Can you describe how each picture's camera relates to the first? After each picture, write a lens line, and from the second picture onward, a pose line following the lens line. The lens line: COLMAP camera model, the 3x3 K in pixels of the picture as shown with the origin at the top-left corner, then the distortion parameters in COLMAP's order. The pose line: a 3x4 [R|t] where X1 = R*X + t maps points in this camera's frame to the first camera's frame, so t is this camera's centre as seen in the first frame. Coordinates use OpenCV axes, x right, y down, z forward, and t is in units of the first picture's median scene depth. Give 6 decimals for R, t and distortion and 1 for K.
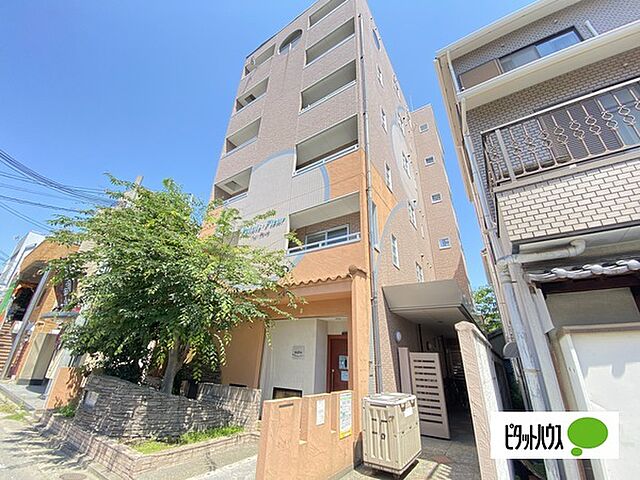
lens RADIAL K [[259.8, 0, 320.0], [0, 259.8, 240.0], [0, 0, 1]] dist [-0.015566, -0.000220]
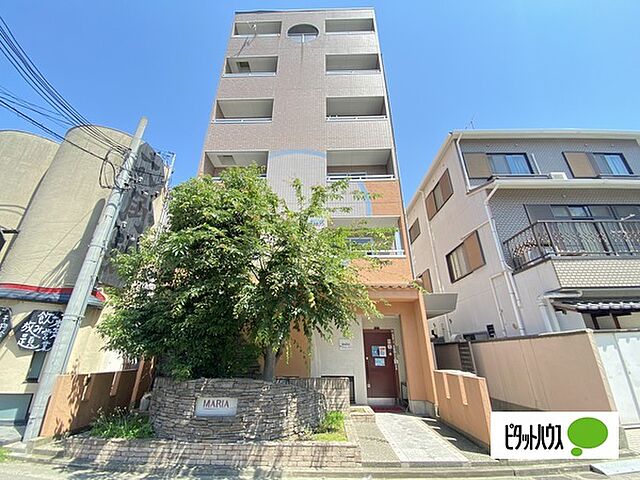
lens RADIAL K [[259.8, 0, 320.0], [0, 259.8, 240.0], [0, 0, 1]] dist [-0.015566, -0.000220]
pose [[0.850099, 0.174130, 0.497002, -0.857829], [-0.193683, 0.980986, -0.012413, 0.014458], [-0.489714, -0.085708, 0.867660, 0.096622]]
